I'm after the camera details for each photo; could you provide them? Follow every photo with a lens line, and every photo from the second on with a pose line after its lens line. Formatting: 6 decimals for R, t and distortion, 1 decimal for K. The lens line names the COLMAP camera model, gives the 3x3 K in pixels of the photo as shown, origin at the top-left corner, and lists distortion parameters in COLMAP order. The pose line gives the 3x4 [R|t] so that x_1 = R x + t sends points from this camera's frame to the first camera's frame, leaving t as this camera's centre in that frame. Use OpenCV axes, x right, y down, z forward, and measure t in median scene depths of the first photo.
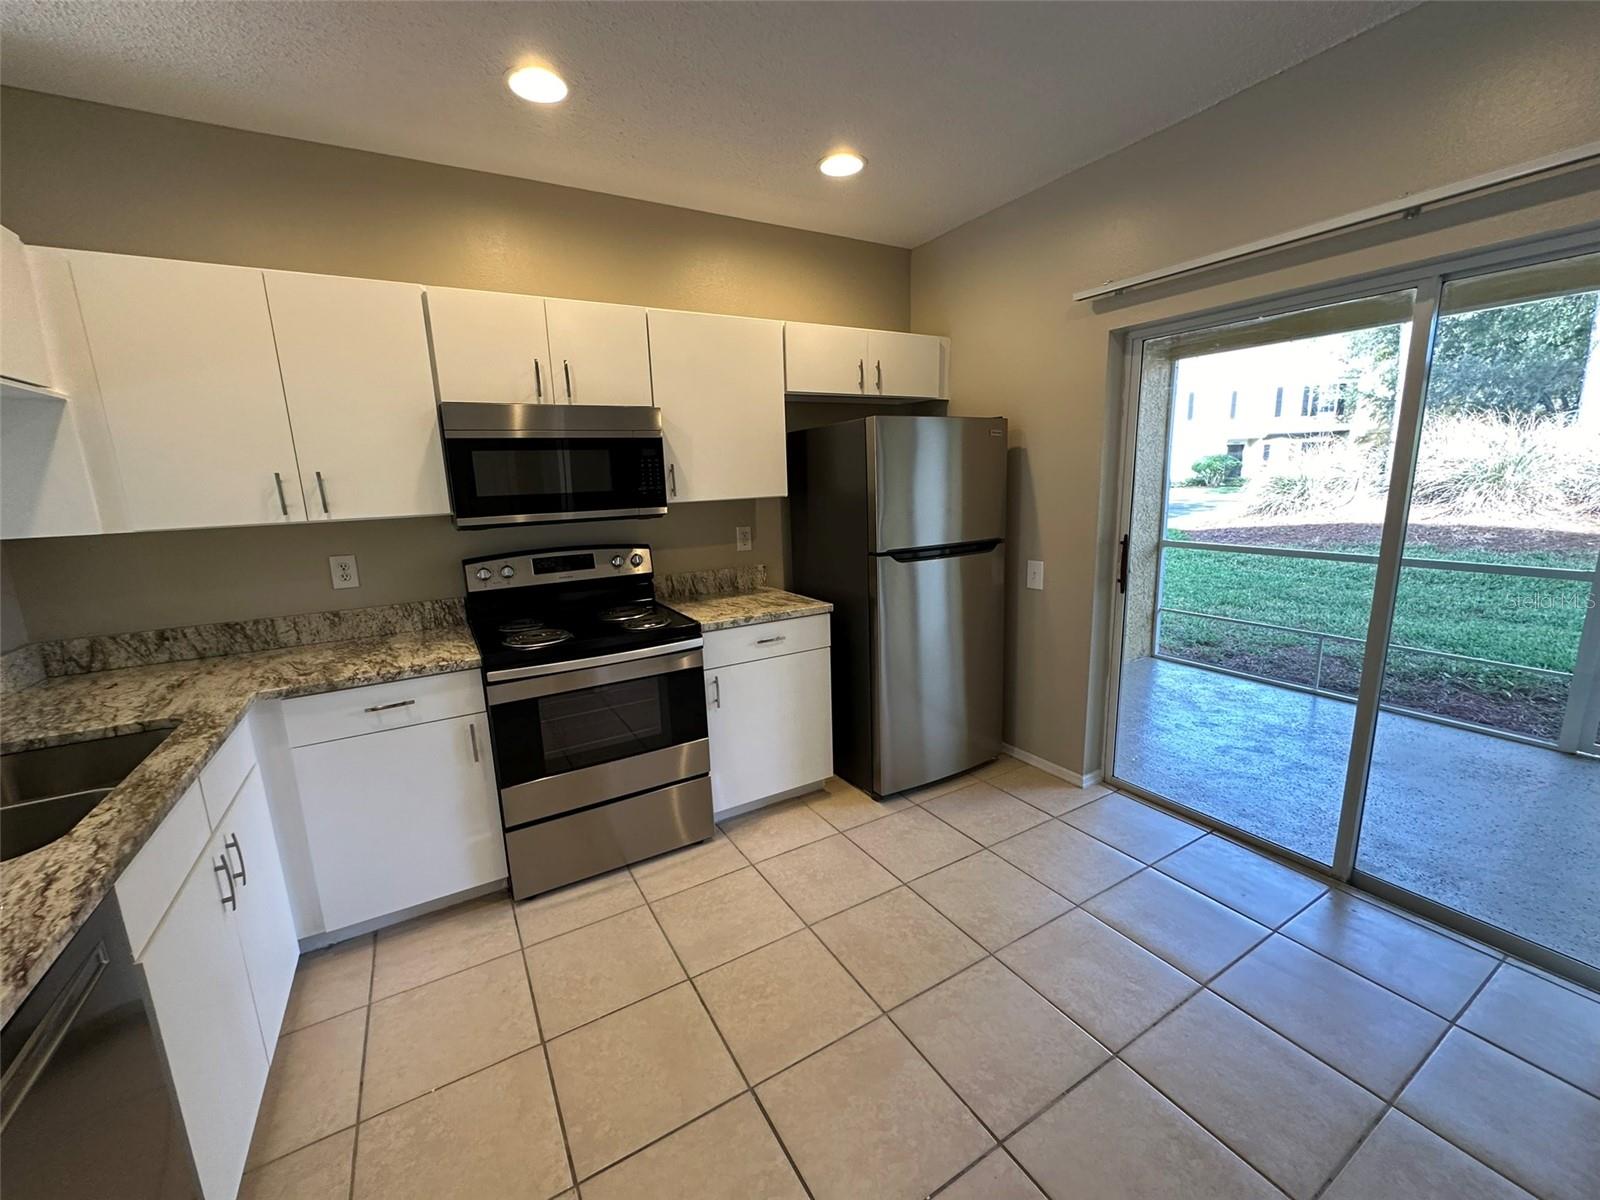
lens RADIAL K [[636.0, 0, 799.8], [0, 636.0, 598.9], [0, 0, 1]] dist [-0.005492, 0.001313]
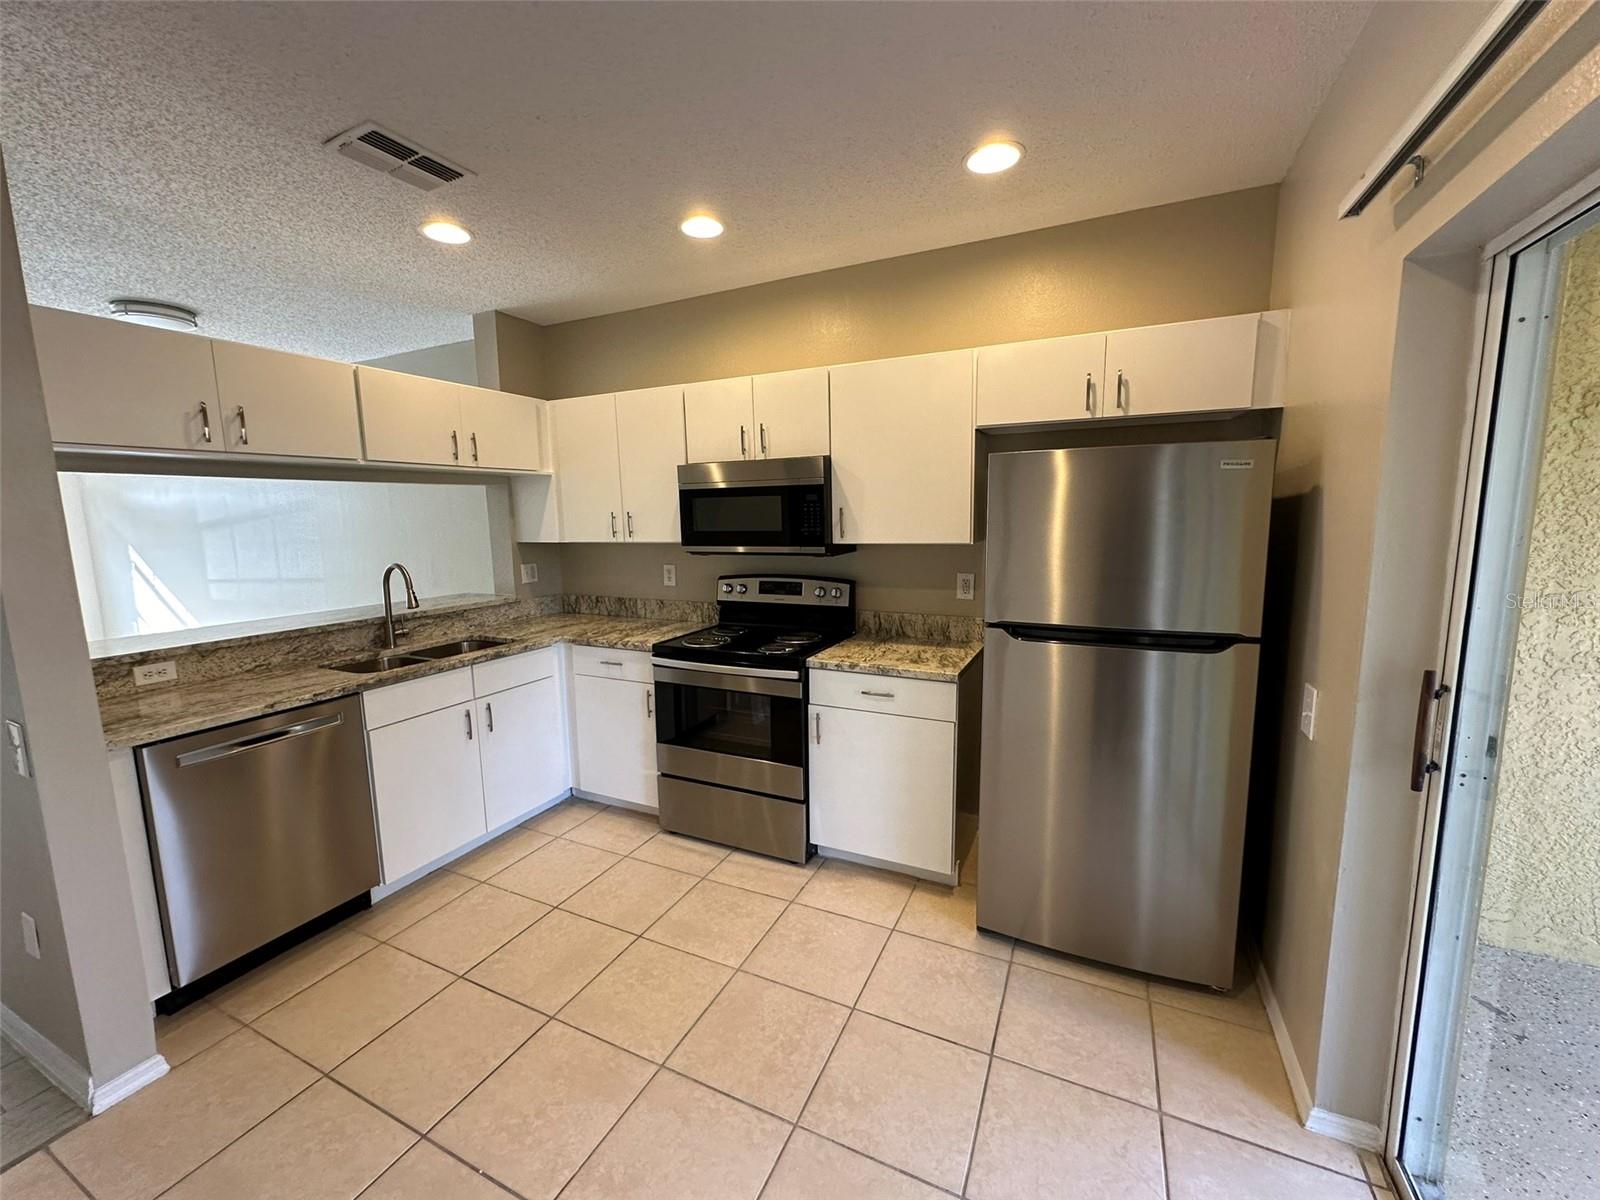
lens RADIAL K [[636.0, 0, 802.3], [0, 636.0, 598.7], [0, 0, 1]] dist [-0.005492, 0.001313]
pose [[0.562737, 0.134169, -0.815675, 0.682309], [-0.160523, 0.985693, 0.051390, -0.111995], [0.810900, 0.102016, 0.576223, 0.369442]]
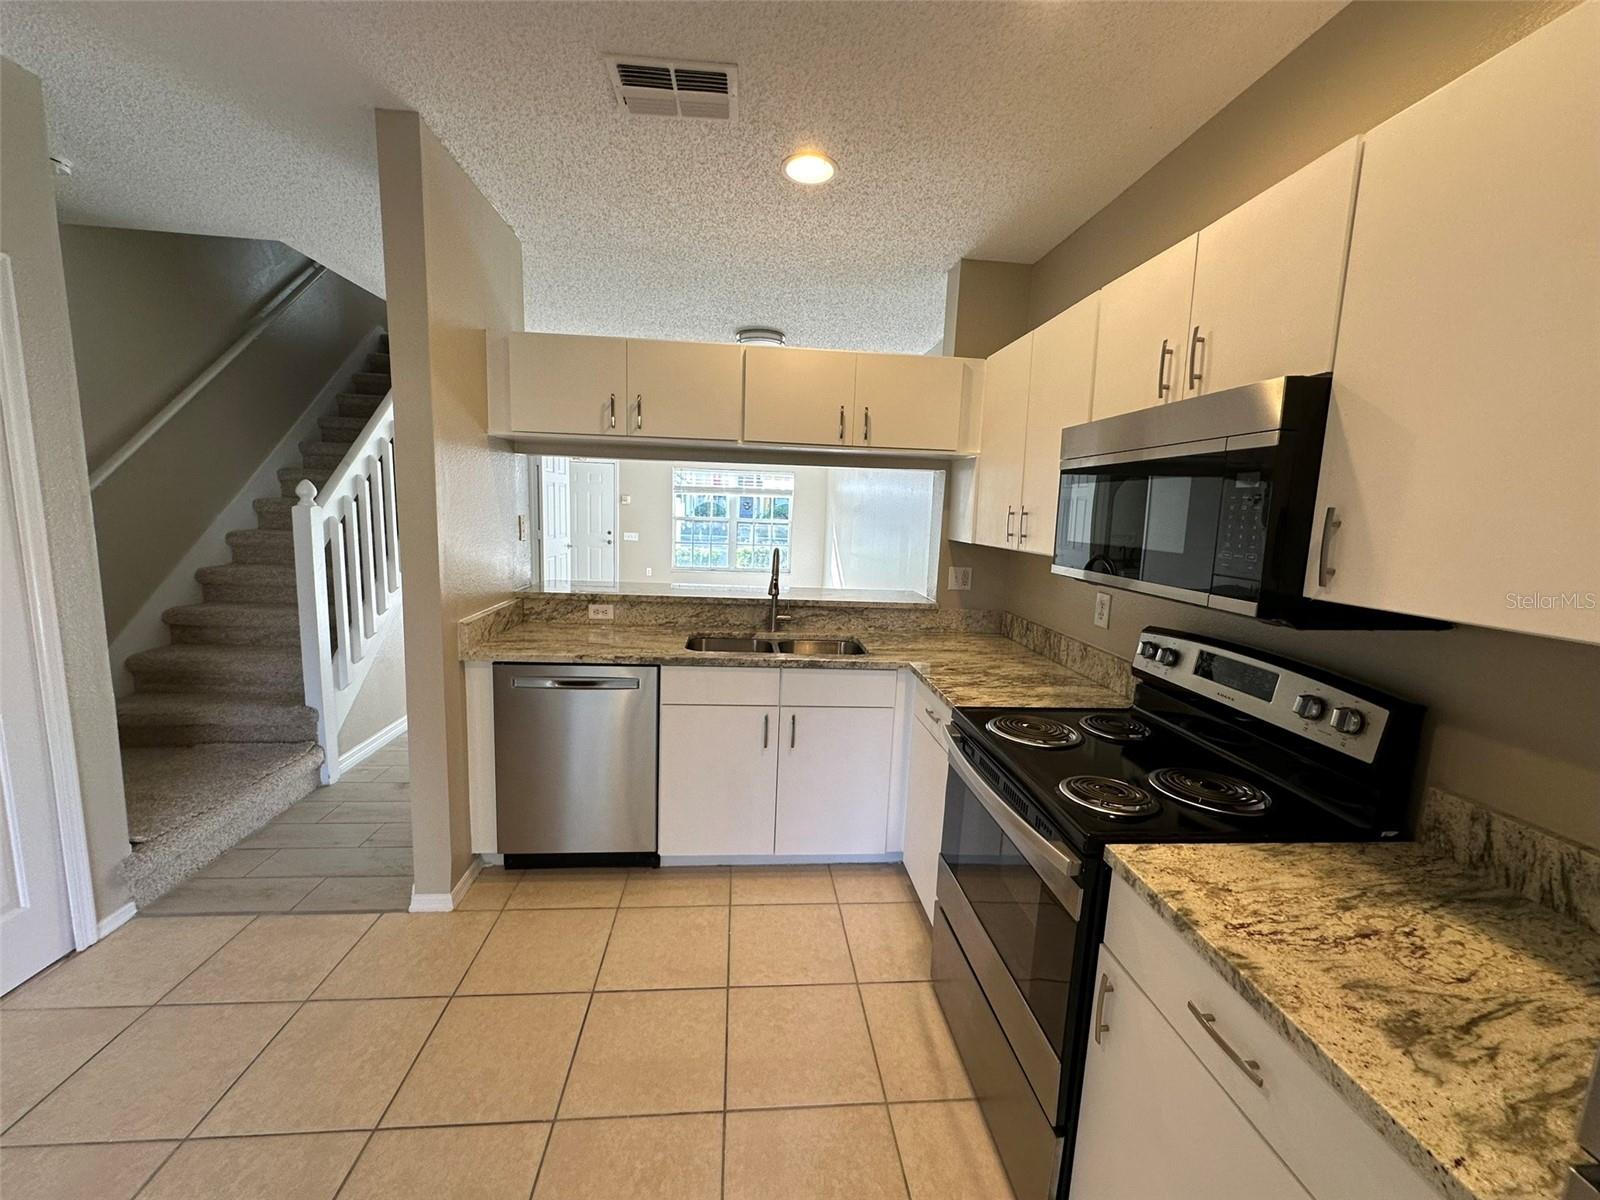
lens RADIAL K [[636.0, 0, 801.9], [0, 636.0, 599.0], [0, 0, 1]] dist [-0.005492, 0.001313]
pose [[-0.428507, 0.145143, -0.891804, 0.323316], [-0.197383, 0.948137, 0.249153, -0.200843], [0.881715, 0.282791, -0.377634, 0.917604]]
